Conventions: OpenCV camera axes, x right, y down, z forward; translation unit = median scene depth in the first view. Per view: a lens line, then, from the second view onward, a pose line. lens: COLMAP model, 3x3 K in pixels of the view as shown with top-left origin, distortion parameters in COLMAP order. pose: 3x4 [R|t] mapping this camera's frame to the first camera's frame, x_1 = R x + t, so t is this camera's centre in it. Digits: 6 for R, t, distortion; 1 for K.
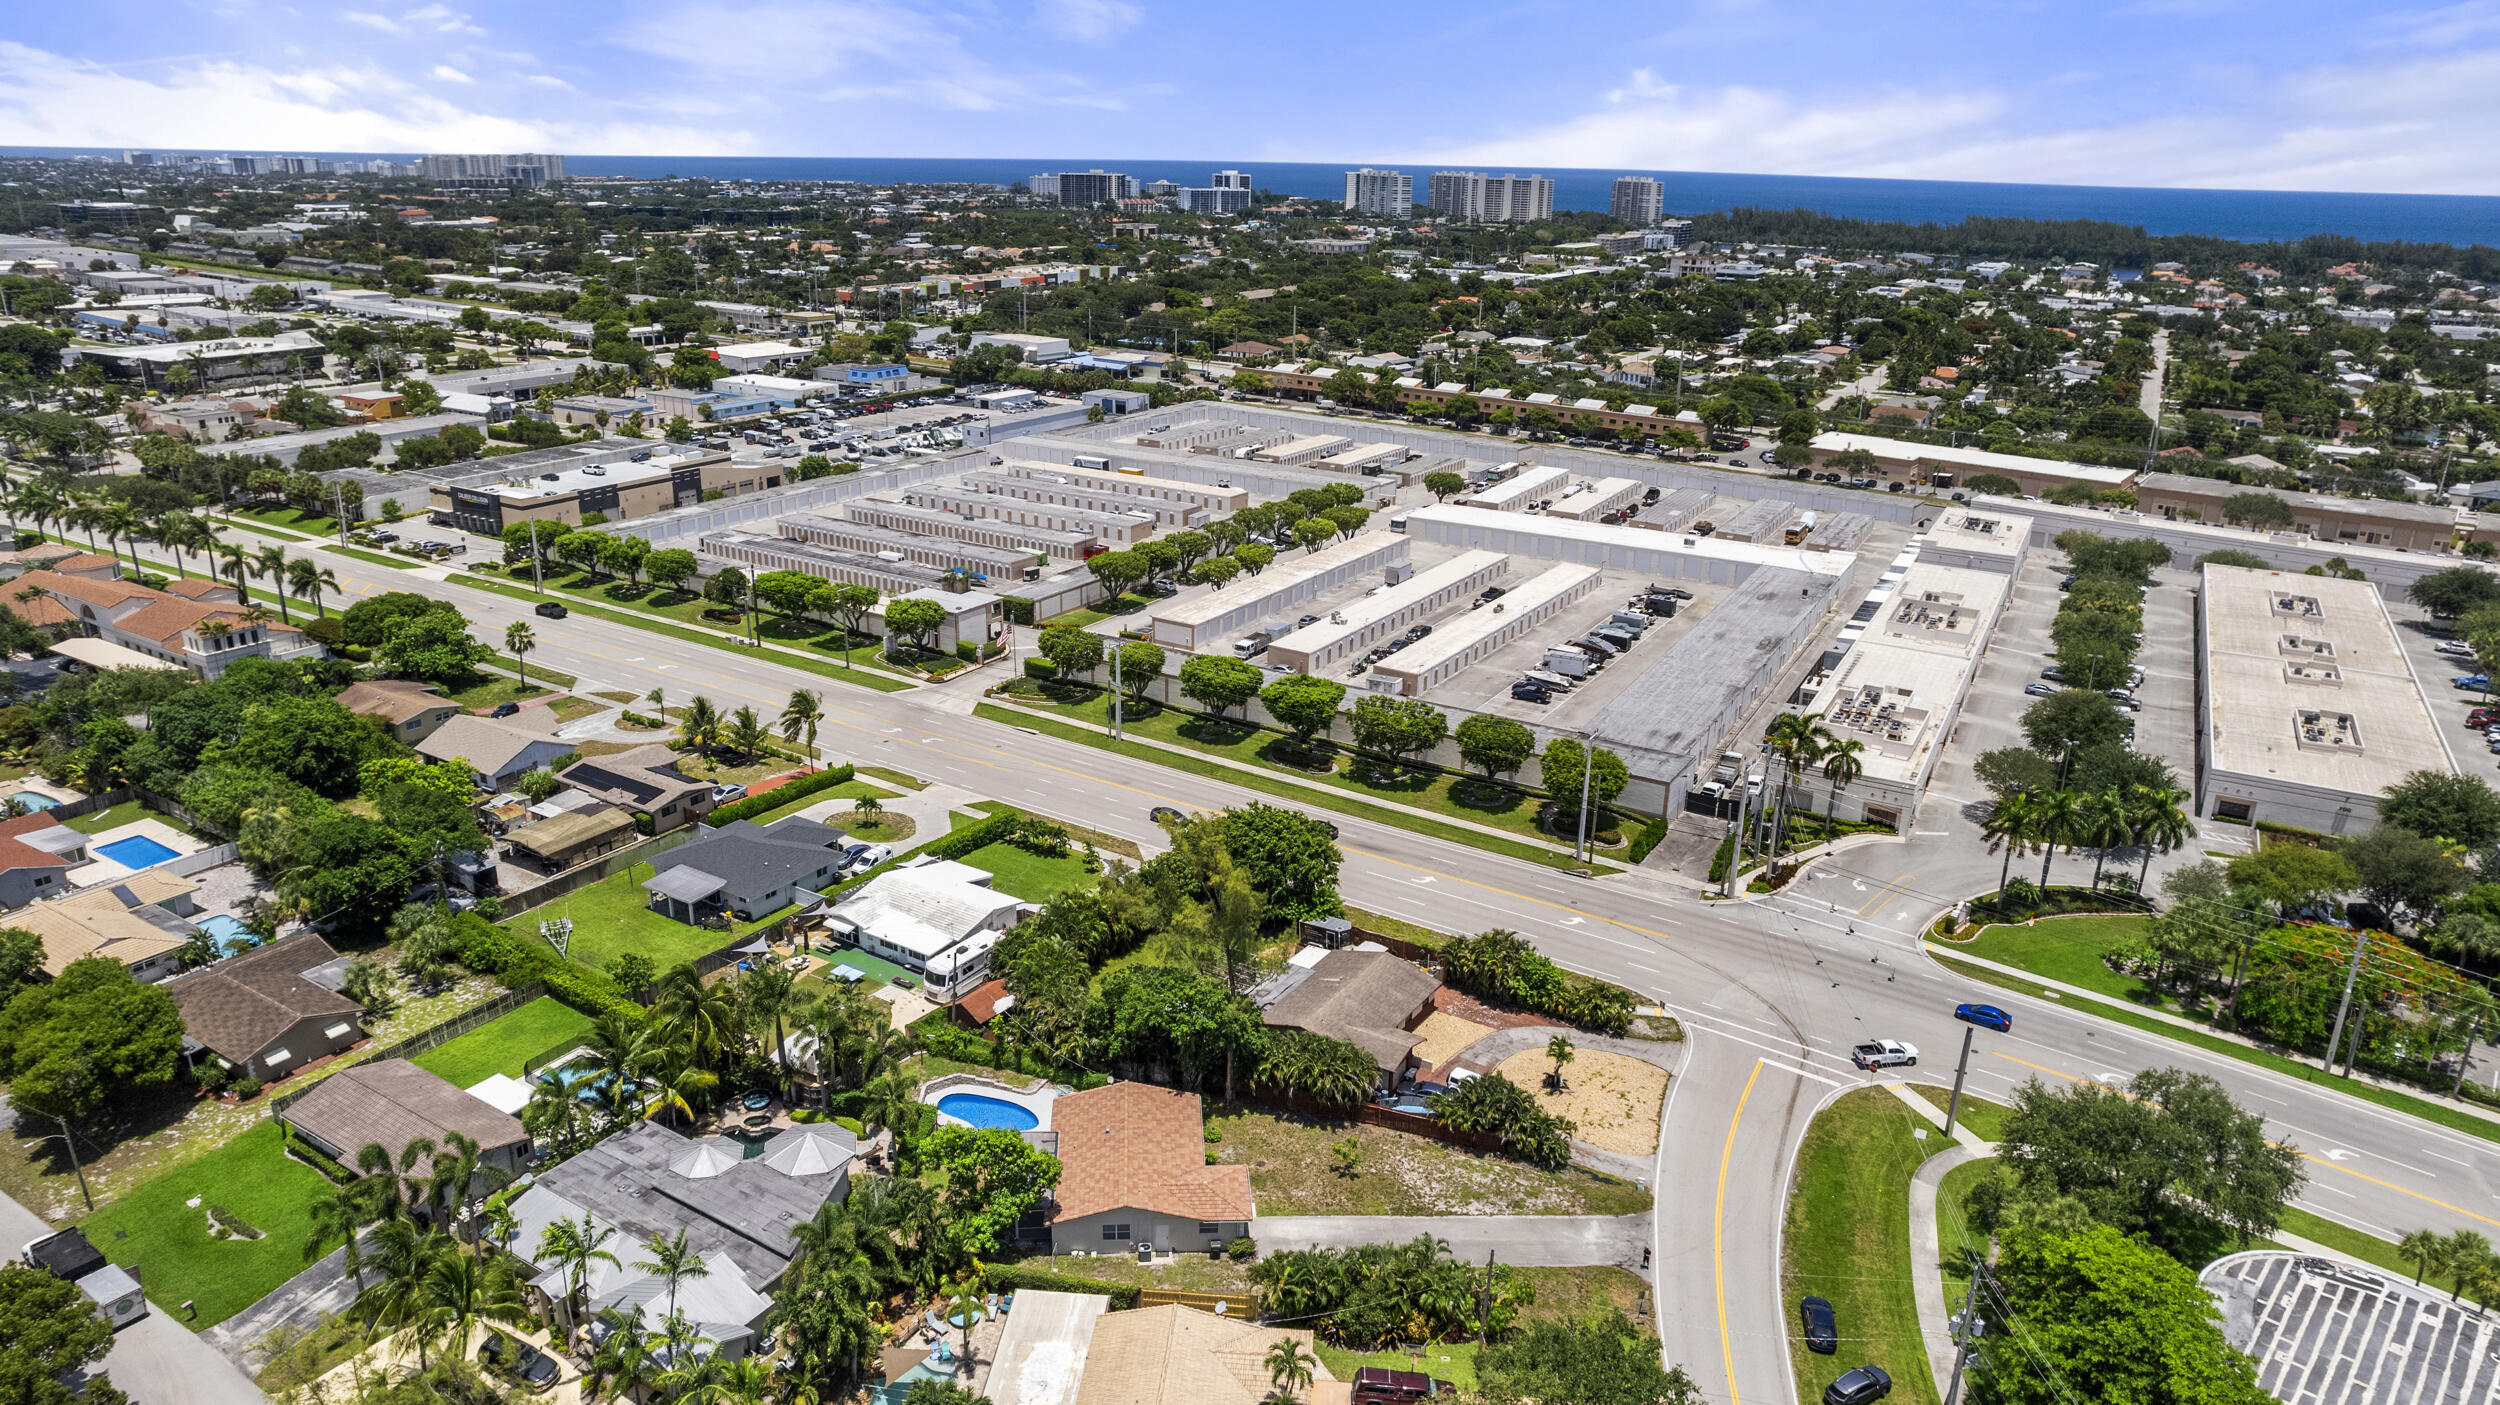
lens RADIAL K [[1597.0, 0, 1256.1], [0, 1597.0, 712.4], [0, 0, 1]] dist [-0.077552, 0.069246]
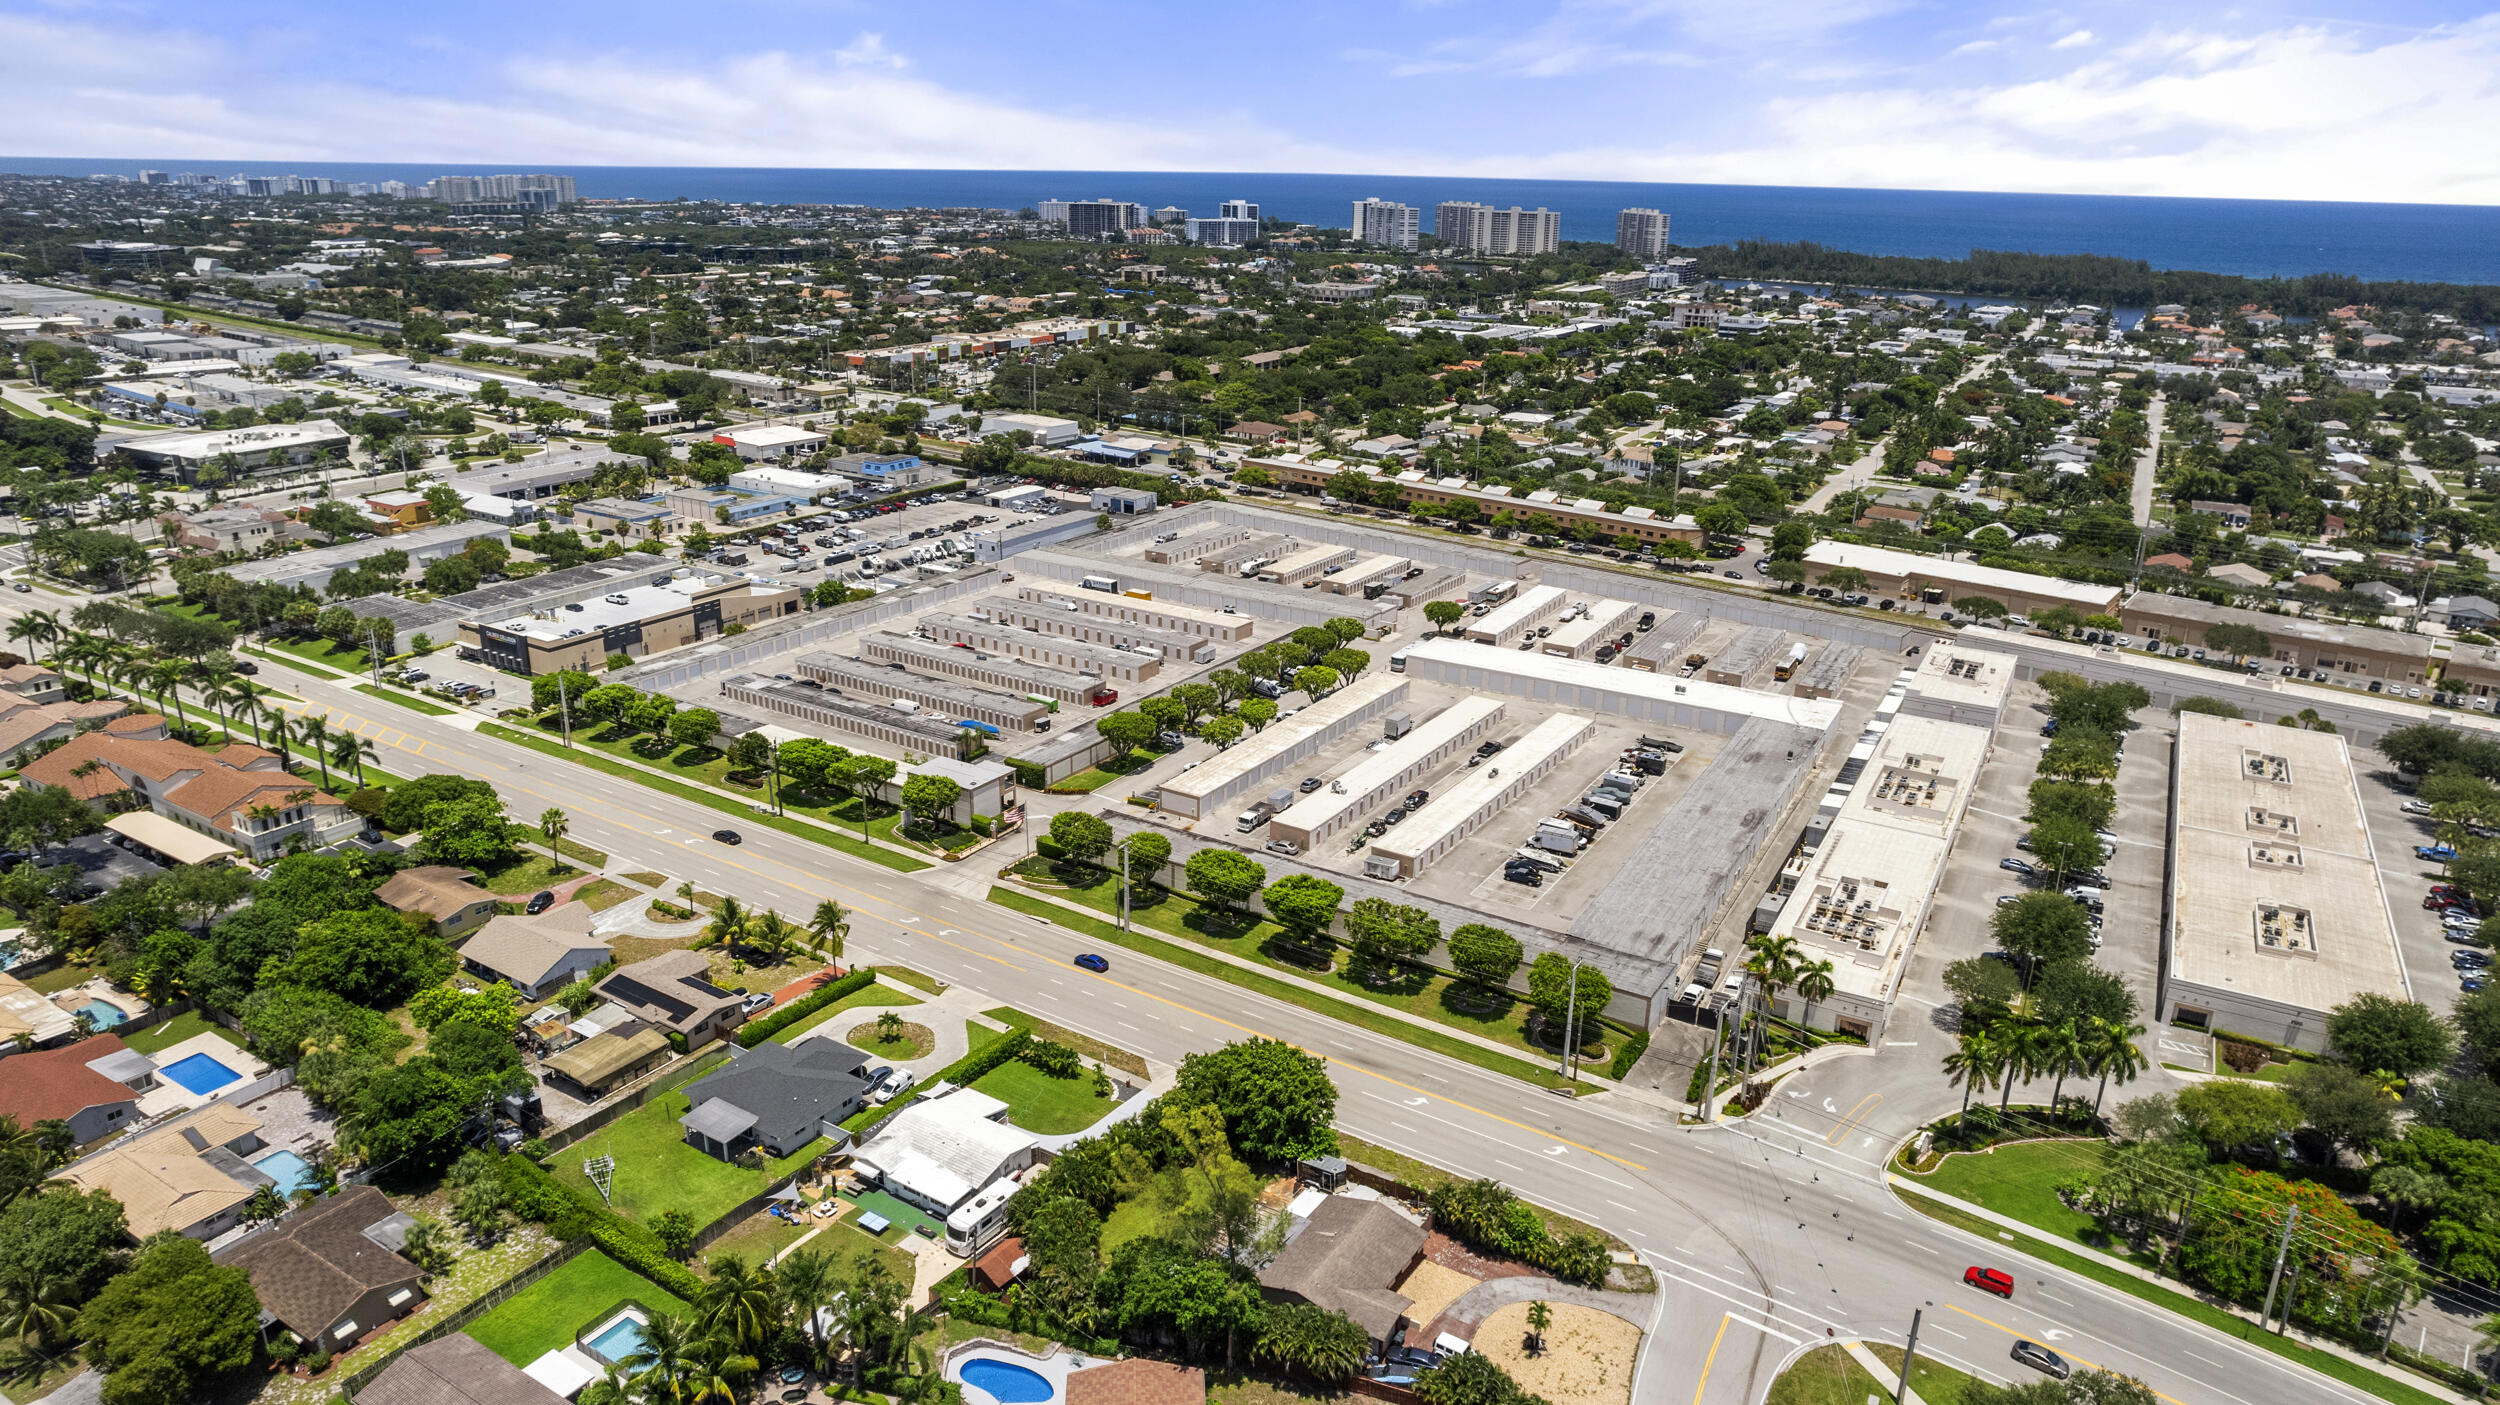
lens RADIAL K [[1597.0, 0, 1256.1], [0, 1597.0, 712.4], [0, 0, 1]] dist [-0.077552, 0.069246]
pose [[0.999988, 0.001902, -0.004472, 0.002457], [-0.001932, 0.999976, -0.006596, -0.101234], [0.004459, 0.006605, 0.999968, -0.038567]]
